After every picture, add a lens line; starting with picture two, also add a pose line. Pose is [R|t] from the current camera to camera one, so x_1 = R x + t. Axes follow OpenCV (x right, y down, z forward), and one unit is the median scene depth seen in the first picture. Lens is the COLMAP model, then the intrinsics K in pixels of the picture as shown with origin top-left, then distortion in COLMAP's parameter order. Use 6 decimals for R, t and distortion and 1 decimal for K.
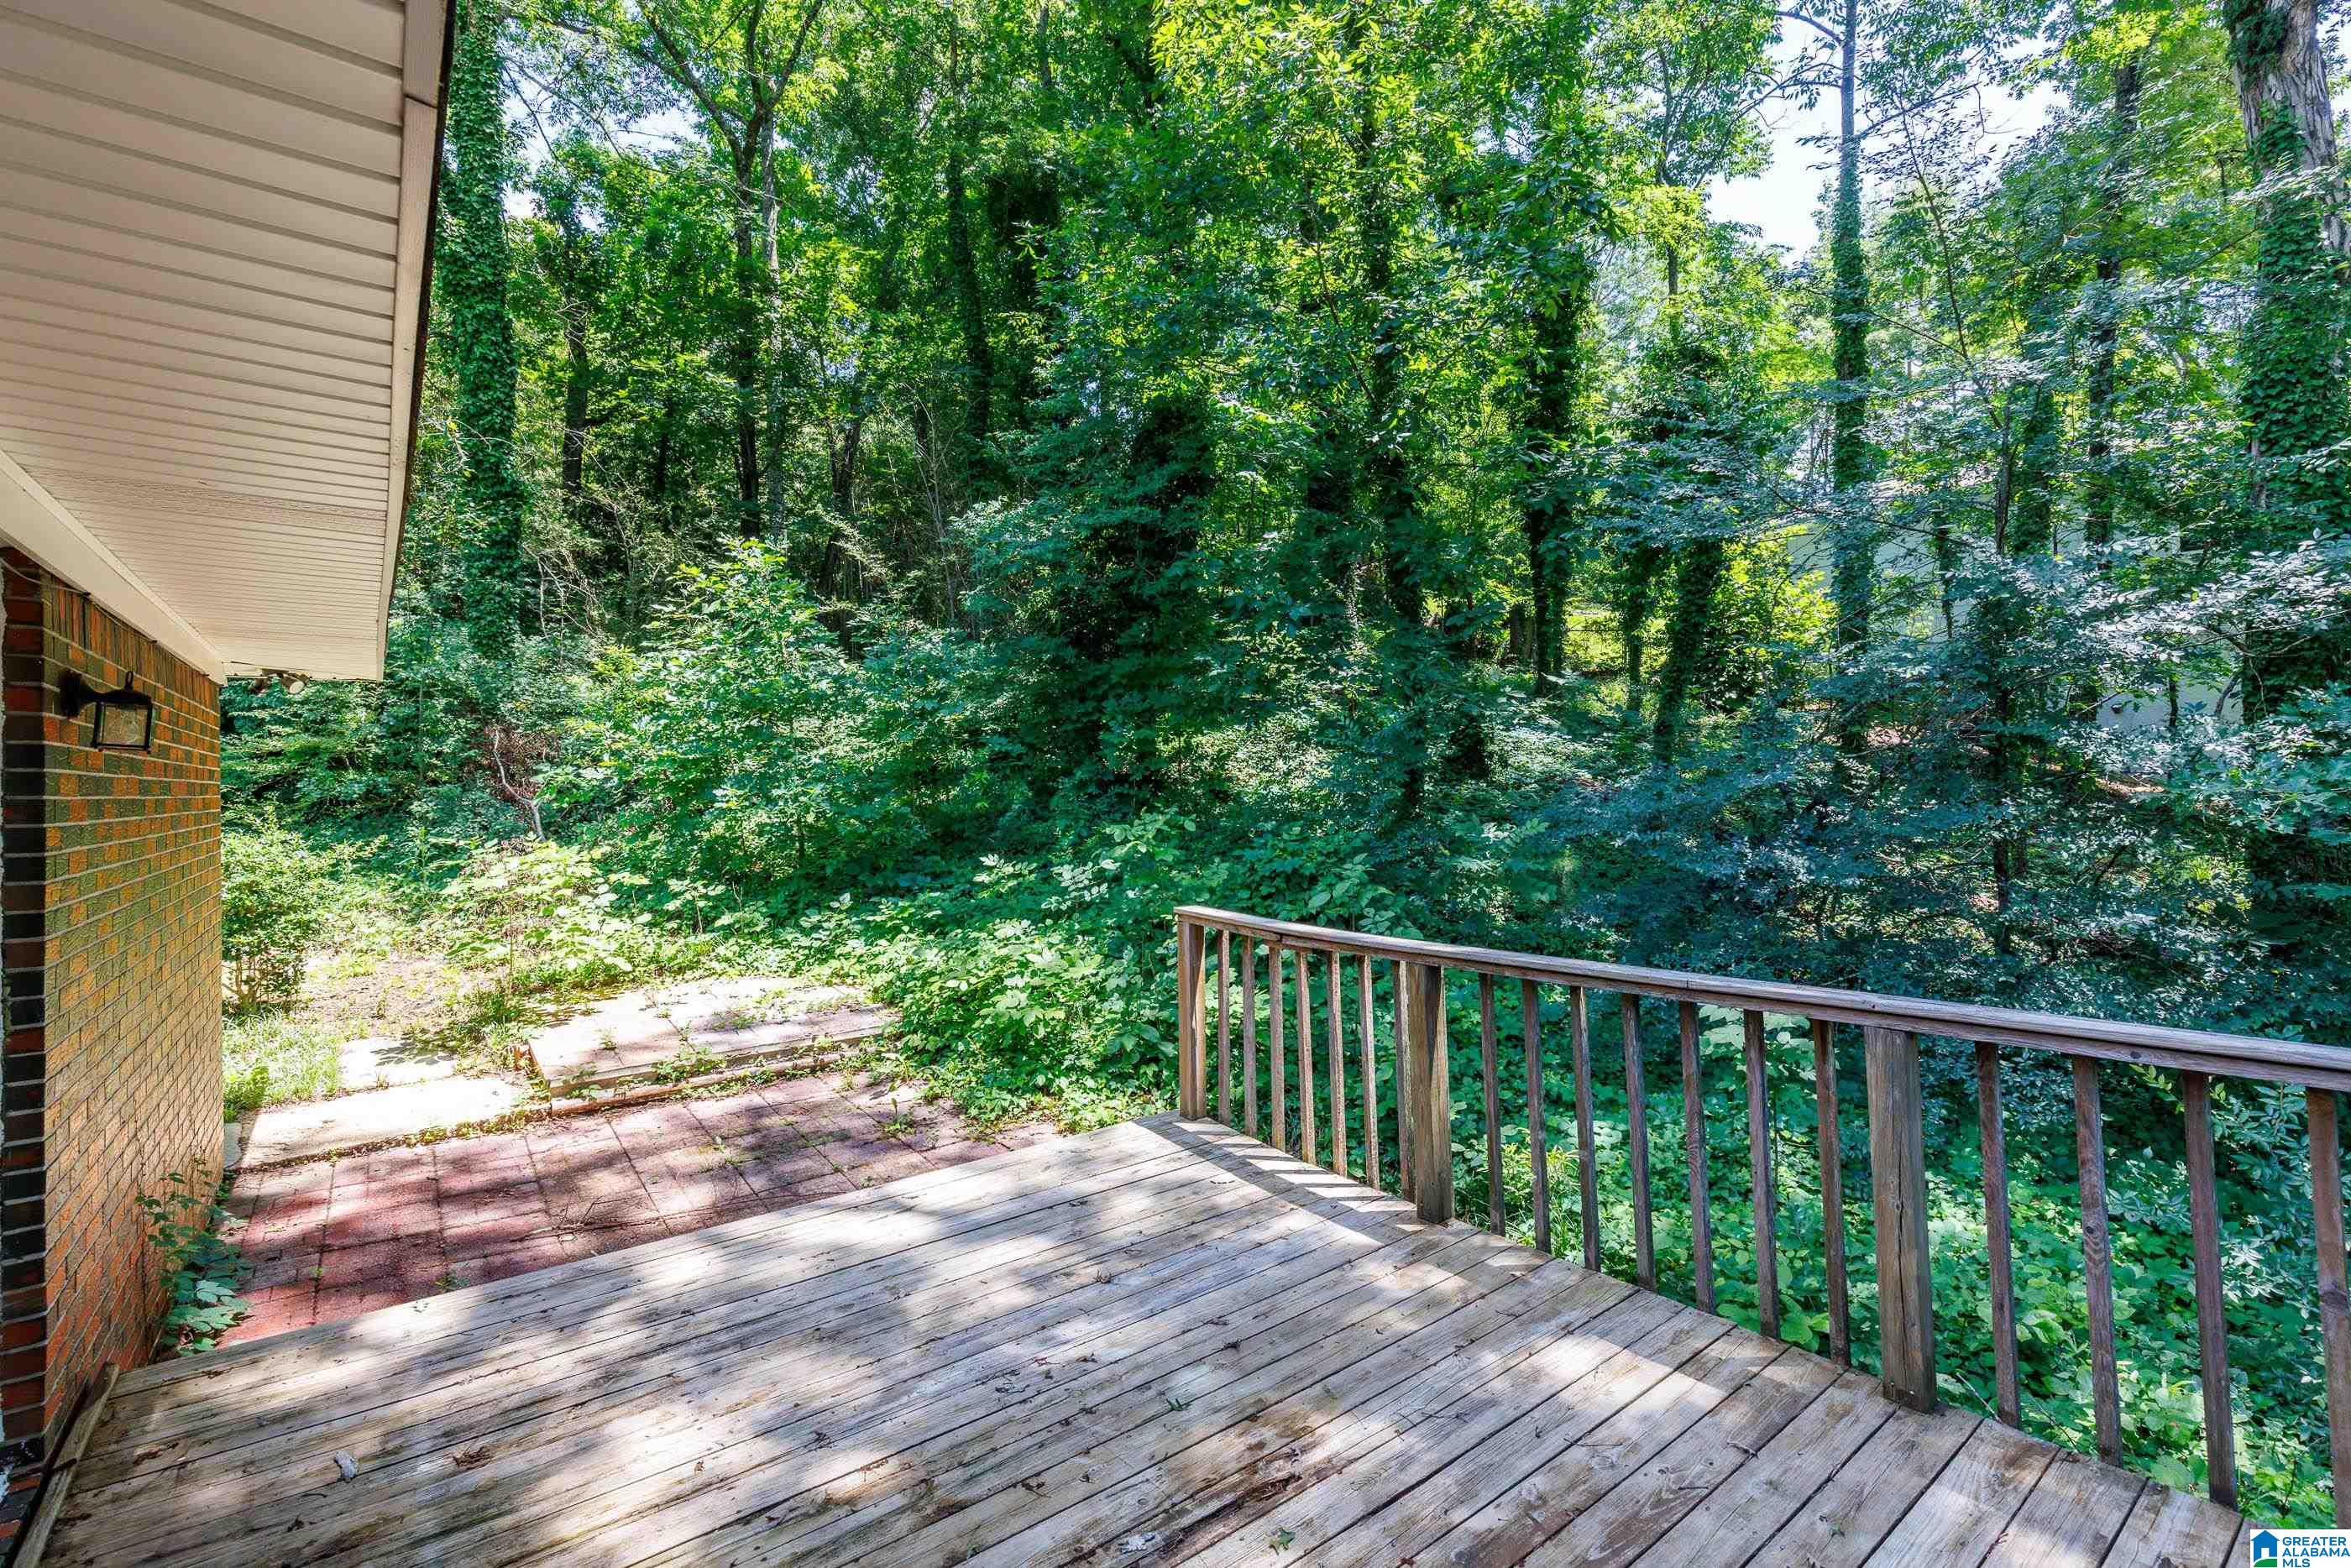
lens RADIAL K [[1040.8, 0, 1175.2], [0, 1040.8, 787.2], [0, 0, 1]] dist [-0.000460, -0.000053]
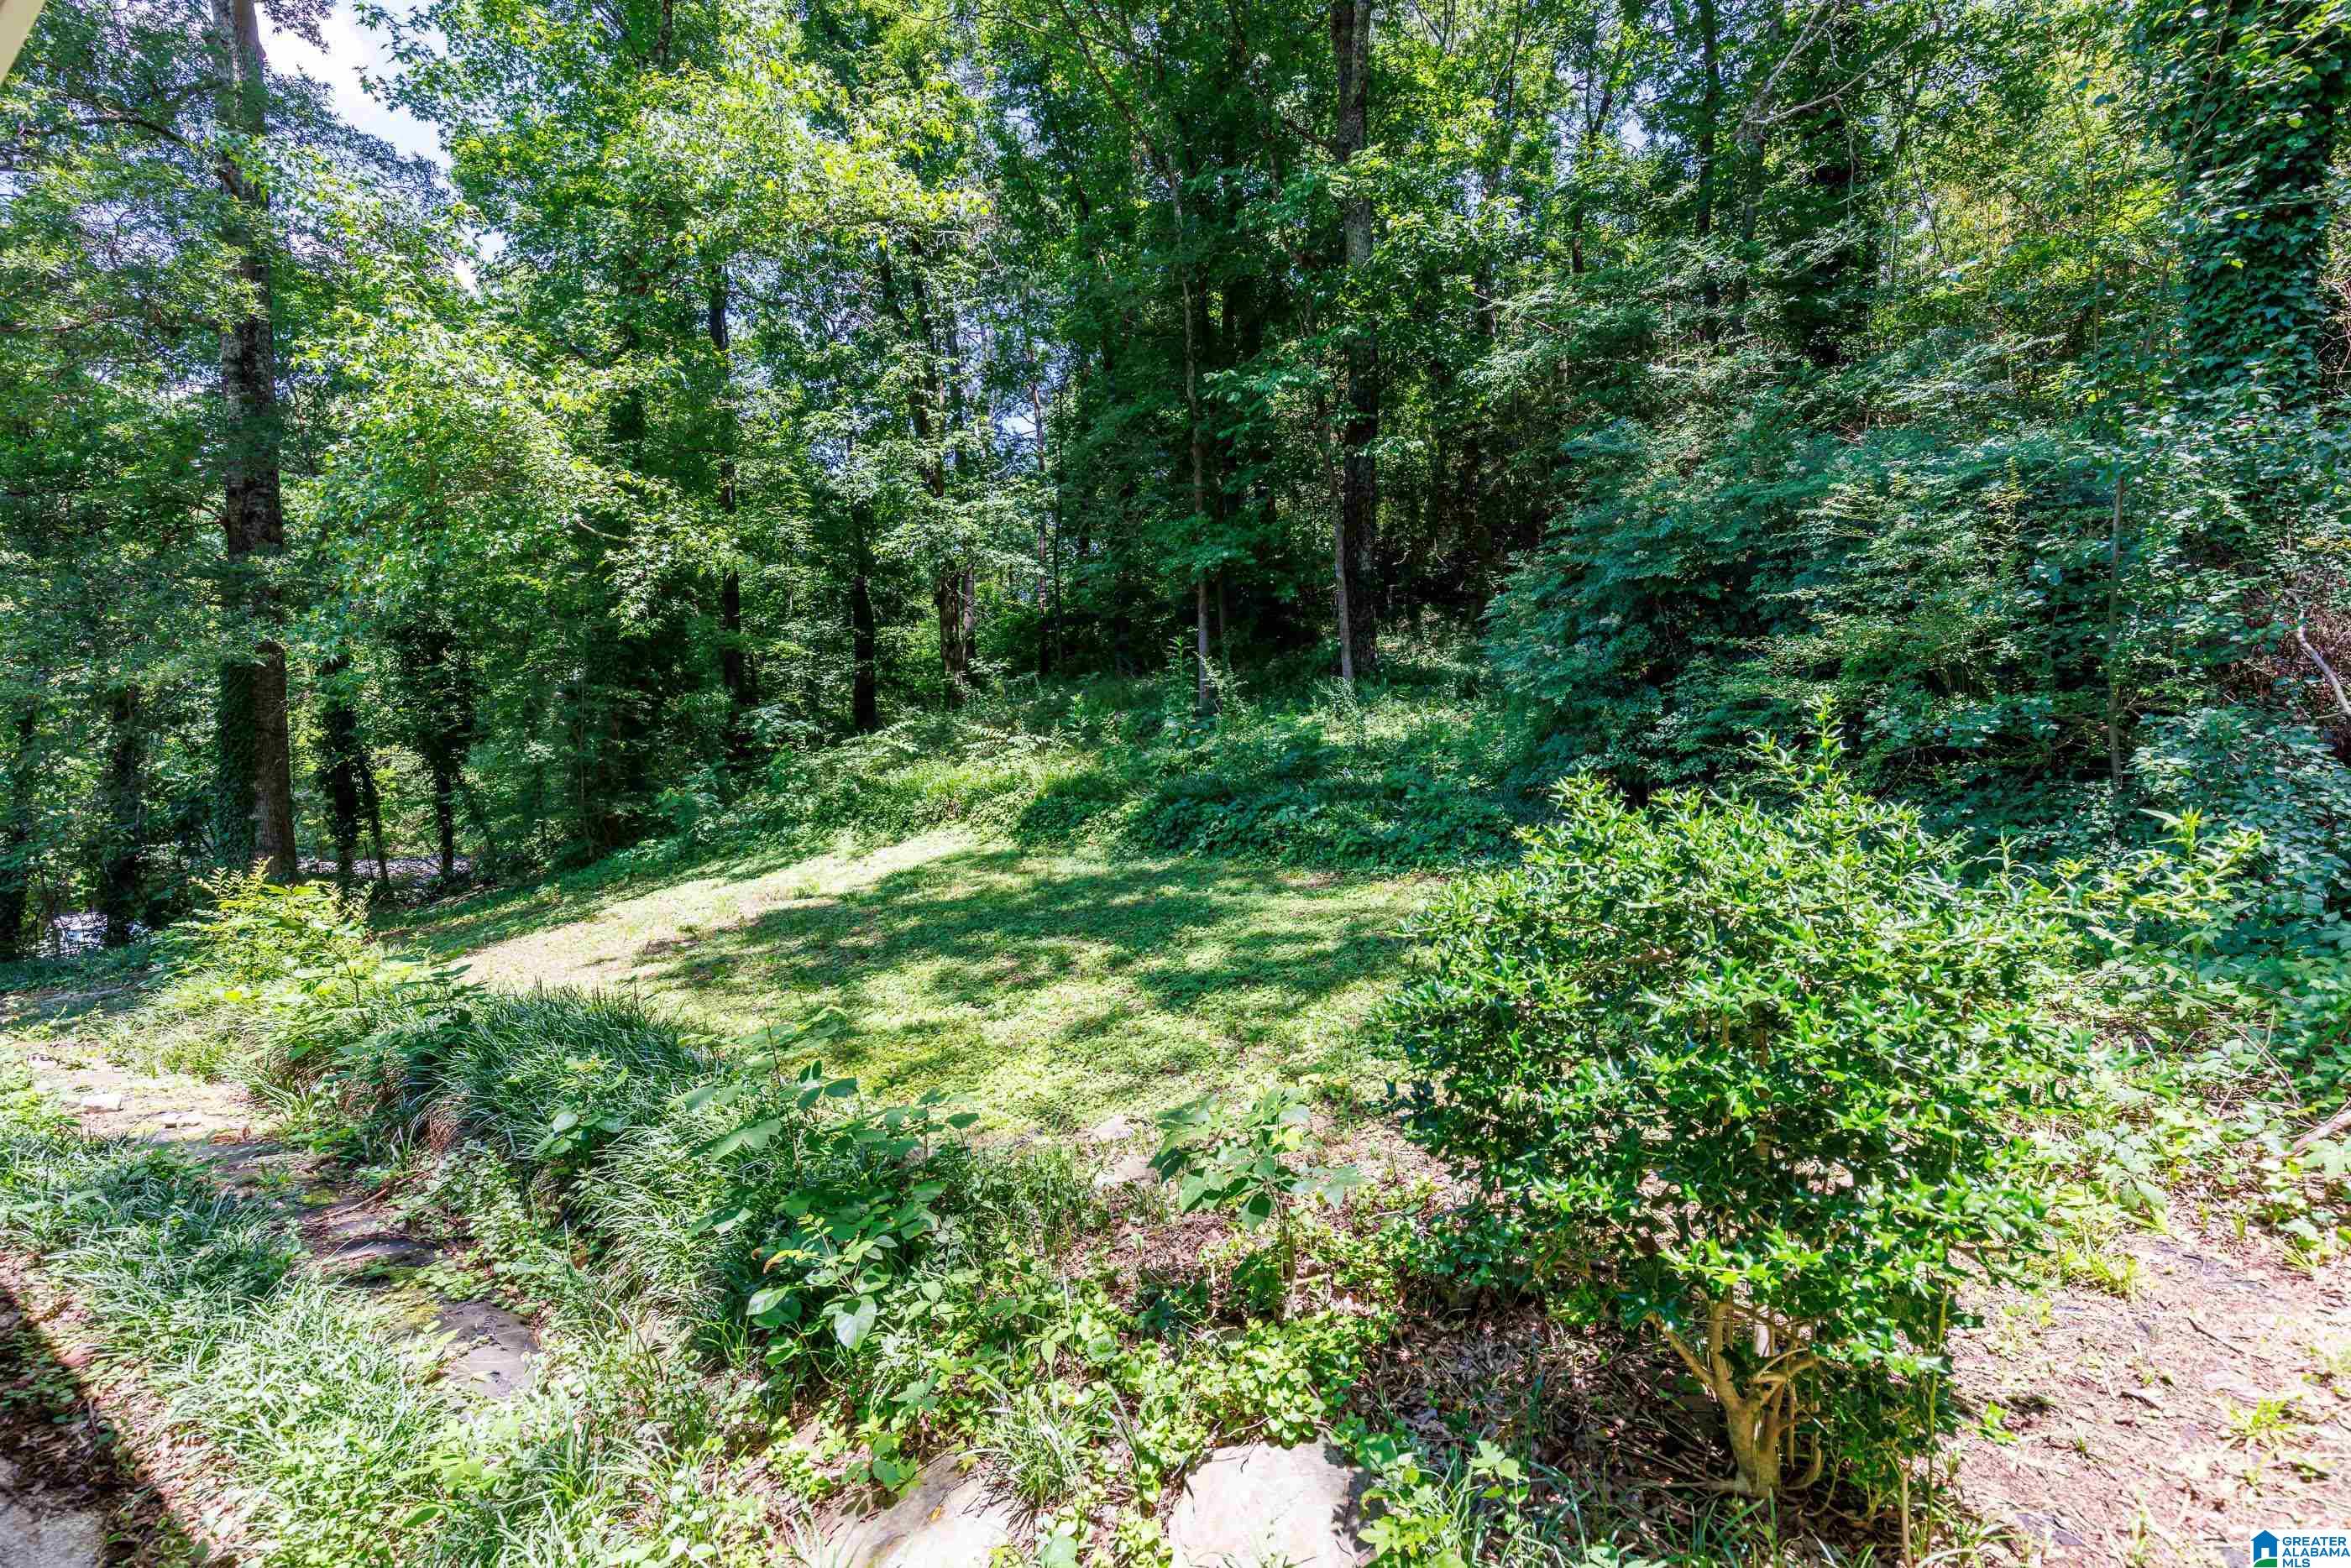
lens RADIAL K [[1040.8, 0, 1174.6], [0, 1040.8, 785.9], [0, 0, 1]] dist [-0.000460, -0.000053]
pose [[0.301102, 0.003700, -0.953585, -0.651425], [-0.000167, 0.999993, 0.003827, 0.038712], [0.953592, -0.000993, 0.301101, 0.745845]]
